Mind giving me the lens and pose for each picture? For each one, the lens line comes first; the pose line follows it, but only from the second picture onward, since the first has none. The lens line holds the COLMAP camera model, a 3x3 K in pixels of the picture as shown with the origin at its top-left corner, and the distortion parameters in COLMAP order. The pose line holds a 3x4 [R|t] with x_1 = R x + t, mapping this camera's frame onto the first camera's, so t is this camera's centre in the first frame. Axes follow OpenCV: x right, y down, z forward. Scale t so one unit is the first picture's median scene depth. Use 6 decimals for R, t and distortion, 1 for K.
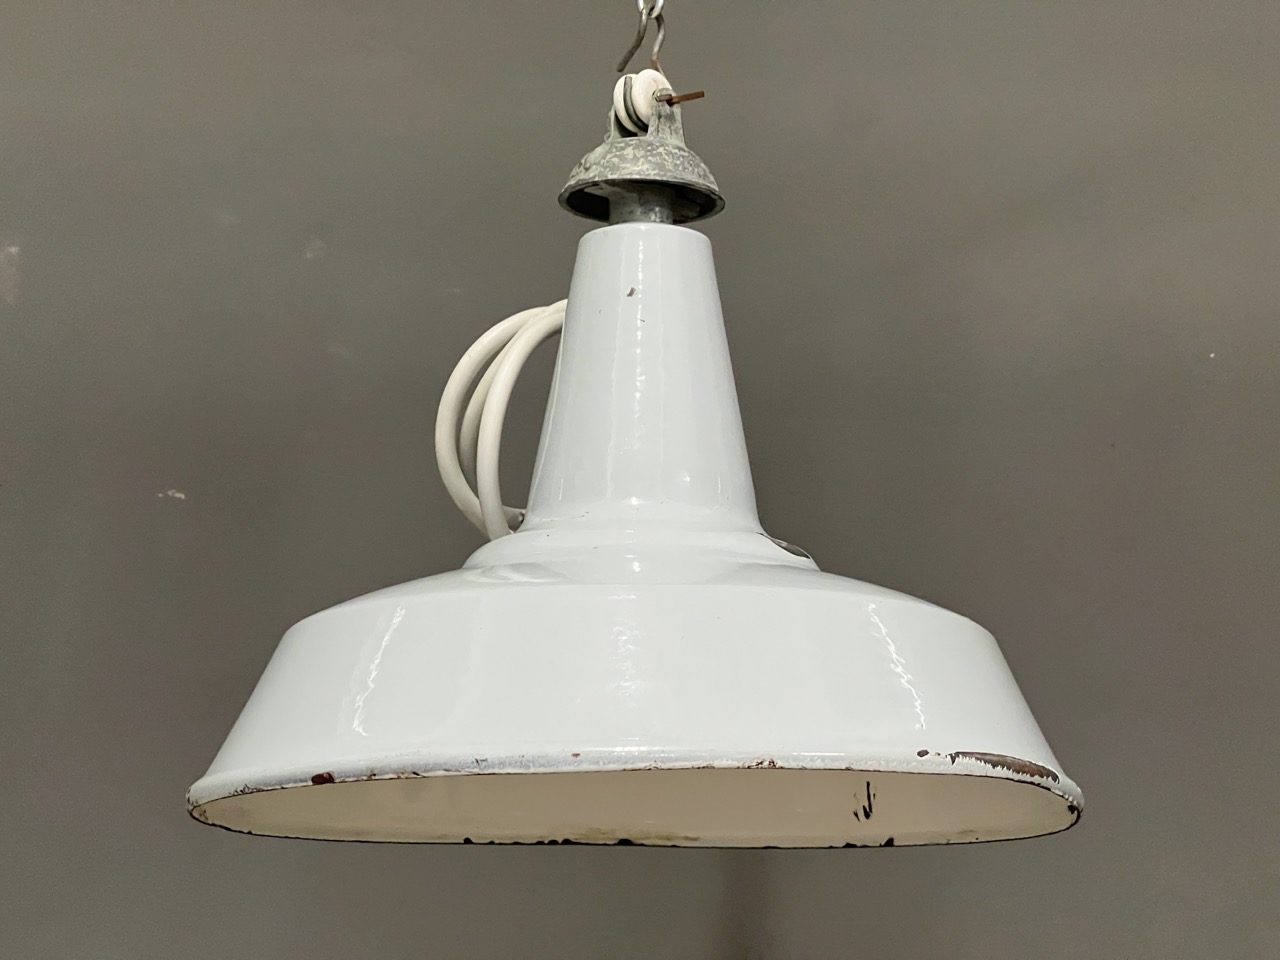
lens RADIAL K [[2882.6, 0, 640.5], [0, 2882.6, 480.9], [0, 0, 1]] dist [0.099881, 0.000000]
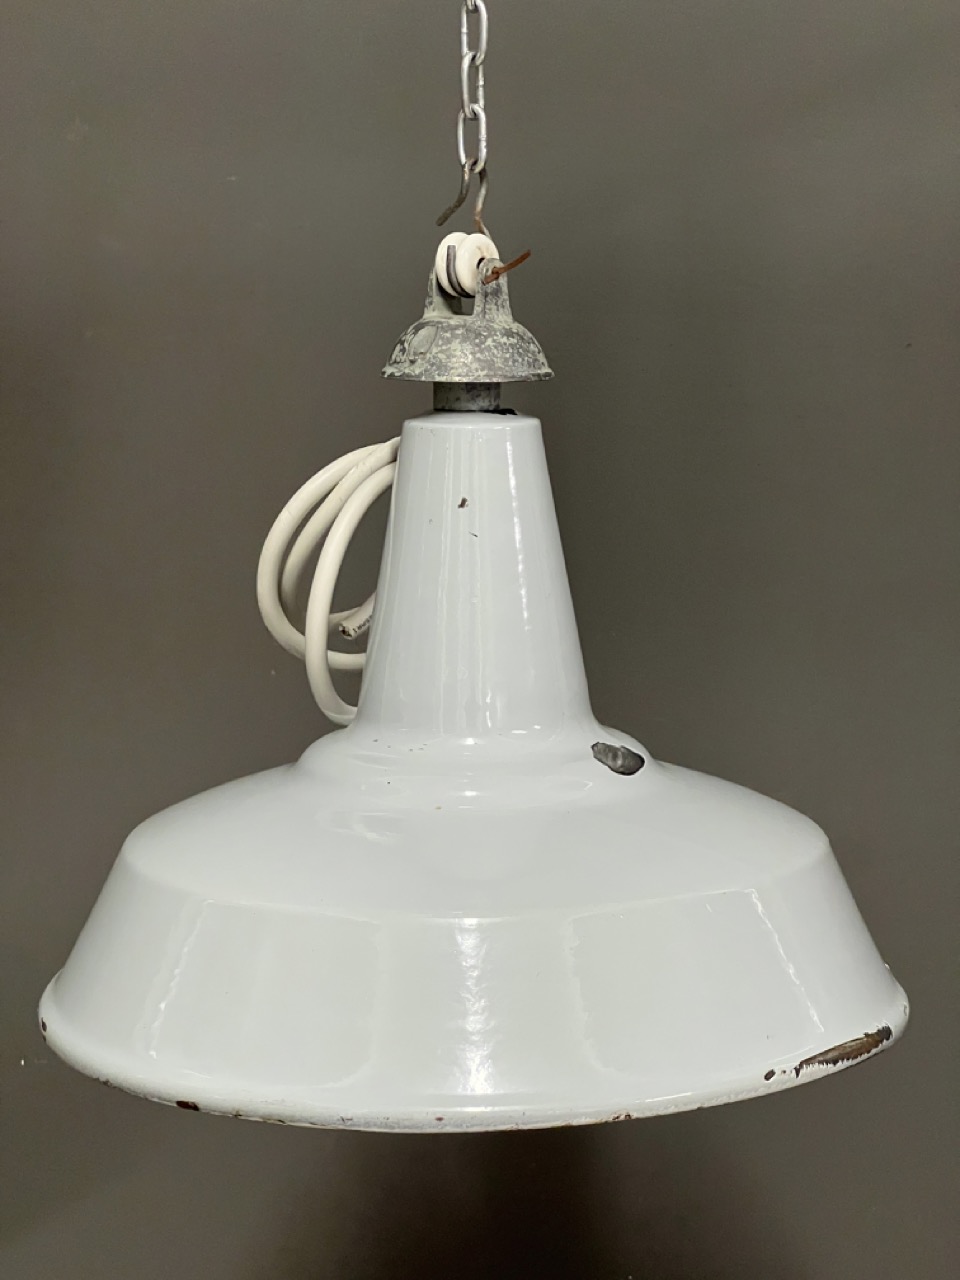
lens RADIAL K [[2882.6, 0, 481.0], [0, 2882.6, 637.3], [0, 0, 1]] dist [0.099881, 0.000000]
pose [[0.998635, -0.027519, 0.044391, -0.040562], [0.010146, 0.935949, 0.351989, -0.358258], [-0.051234, -0.351058, 0.934951, 0.077102]]
